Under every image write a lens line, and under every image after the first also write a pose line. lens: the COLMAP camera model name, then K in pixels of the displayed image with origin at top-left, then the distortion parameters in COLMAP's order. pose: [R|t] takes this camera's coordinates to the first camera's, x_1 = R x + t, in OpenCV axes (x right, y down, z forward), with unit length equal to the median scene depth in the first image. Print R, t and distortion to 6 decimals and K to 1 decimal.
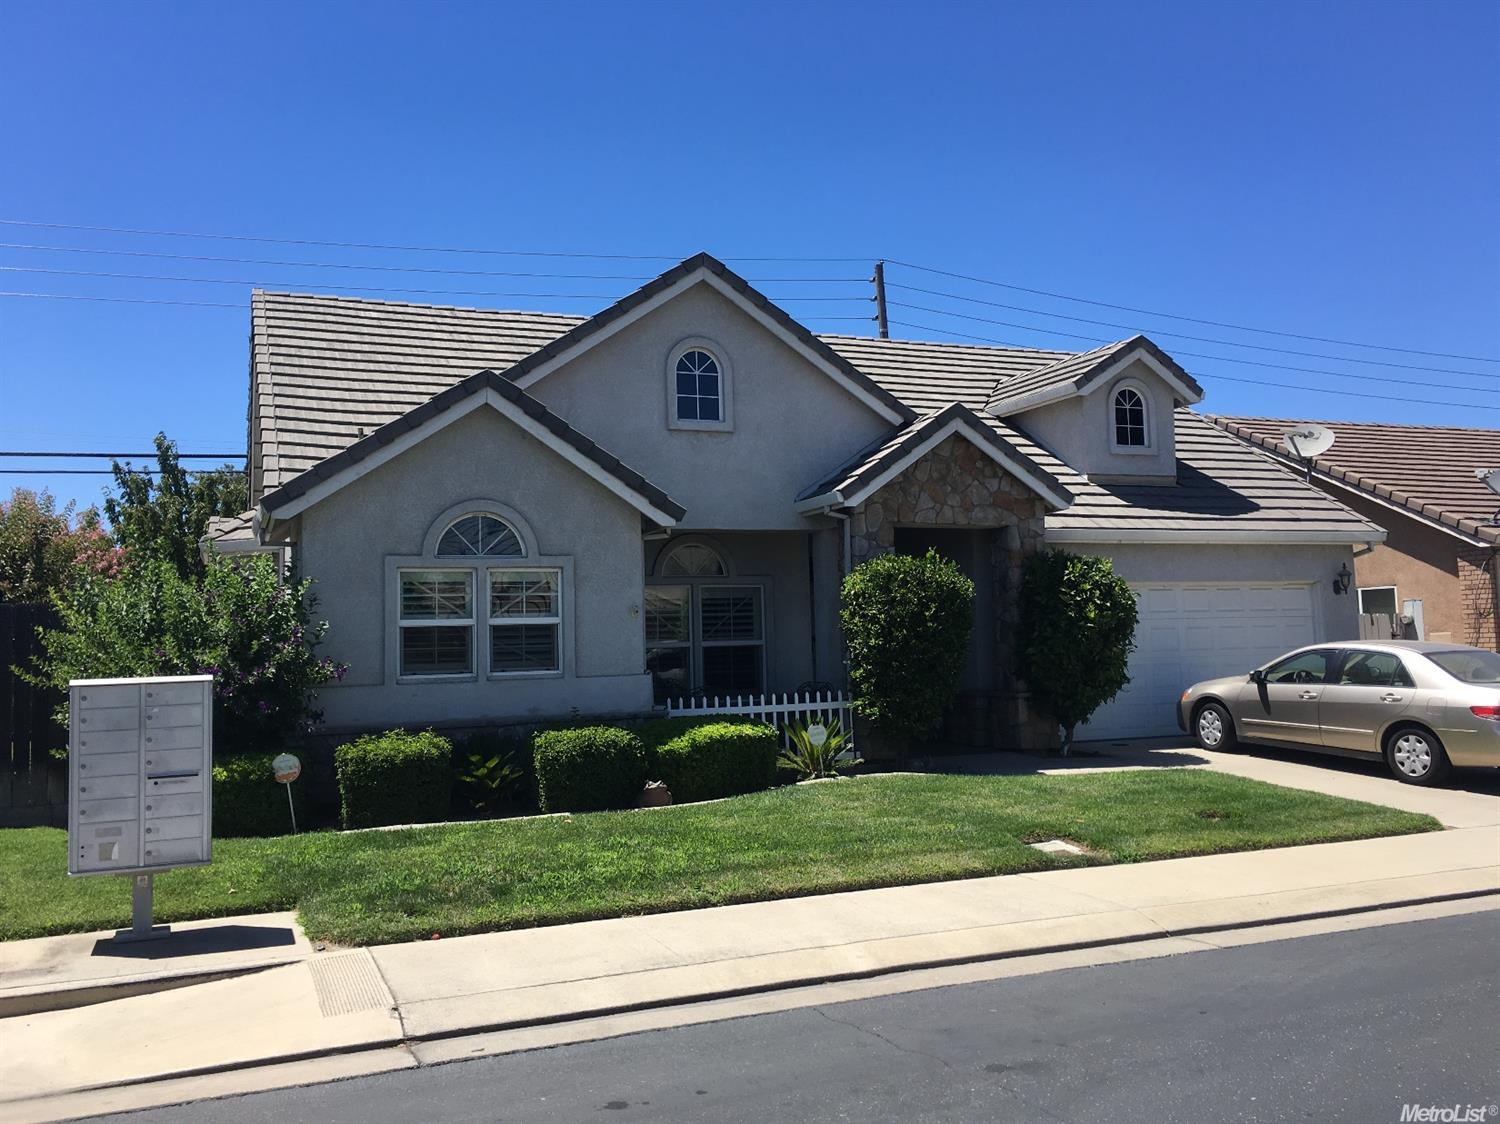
lens RADIAL K [[1268.8, 0, 745.7], [0, 1268.8, 540.3], [0, 0, 1]] dist [0.095825, -0.114869]
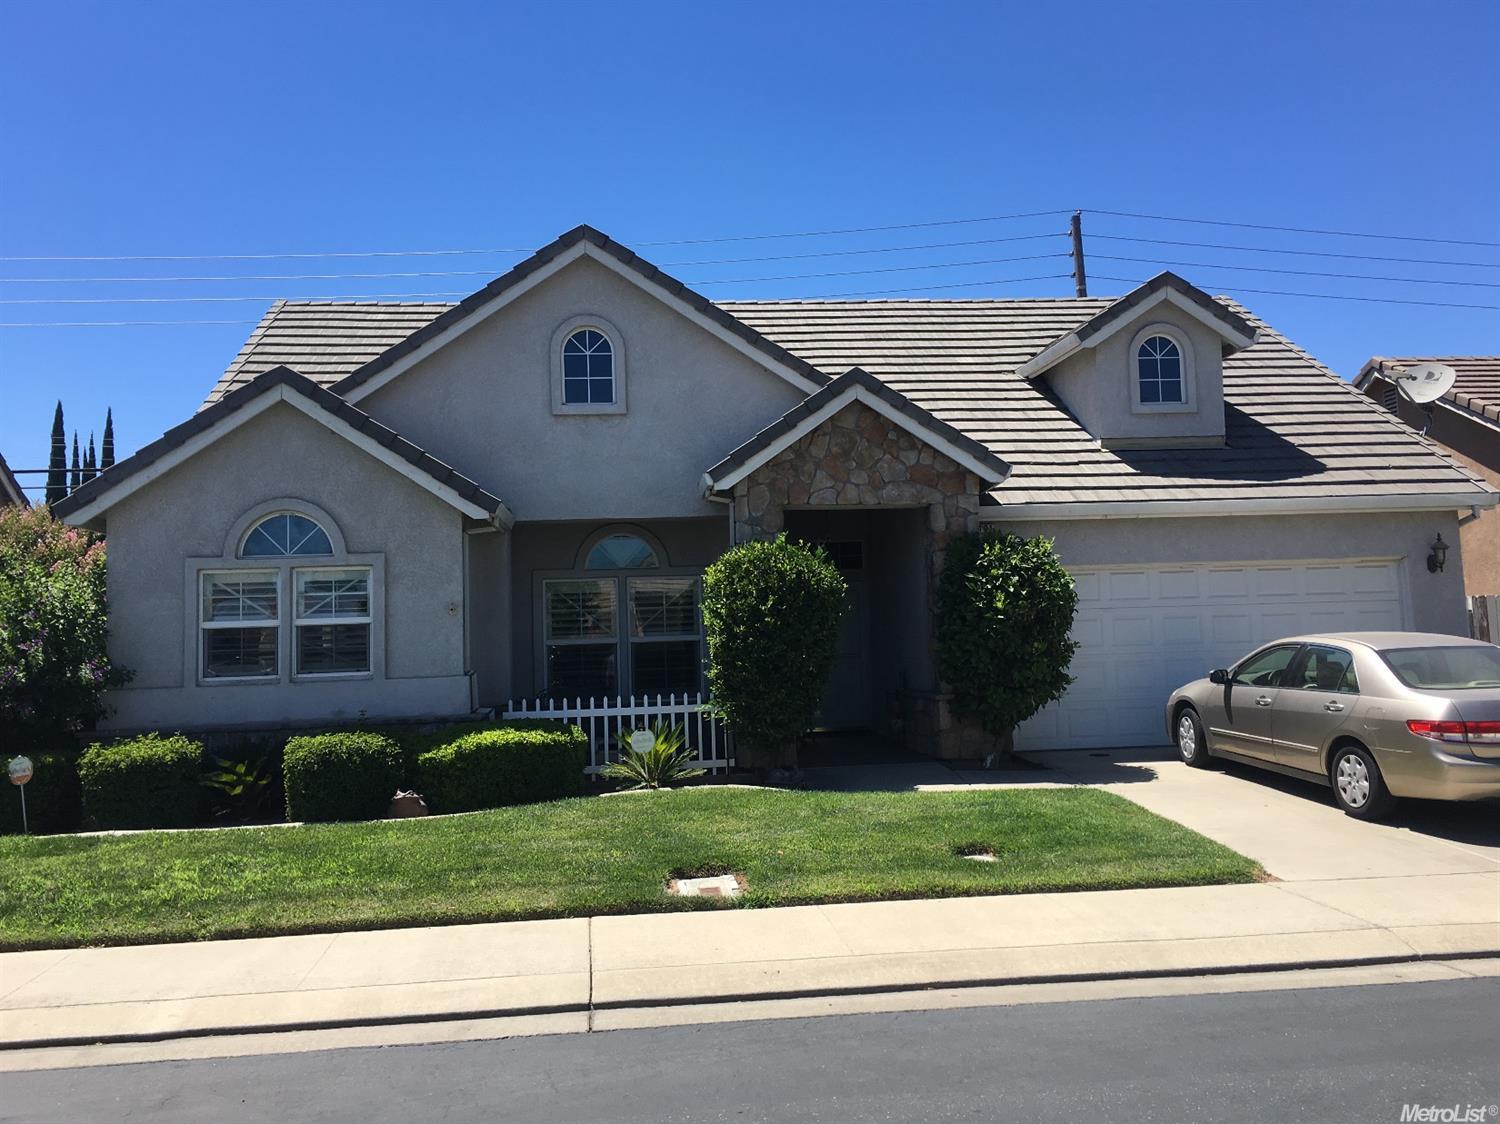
lens RADIAL K [[1268.8, 0, 745.7], [0, 1268.8, 540.3], [0, 0, 1]] dist [0.095825, -0.114869]
pose [[0.958065, -0.026984, -0.285279, 0.348656], [0.030509, 0.999503, 0.007918, 0.002980], [0.284923, -0.016290, 0.958412, 0.130693]]
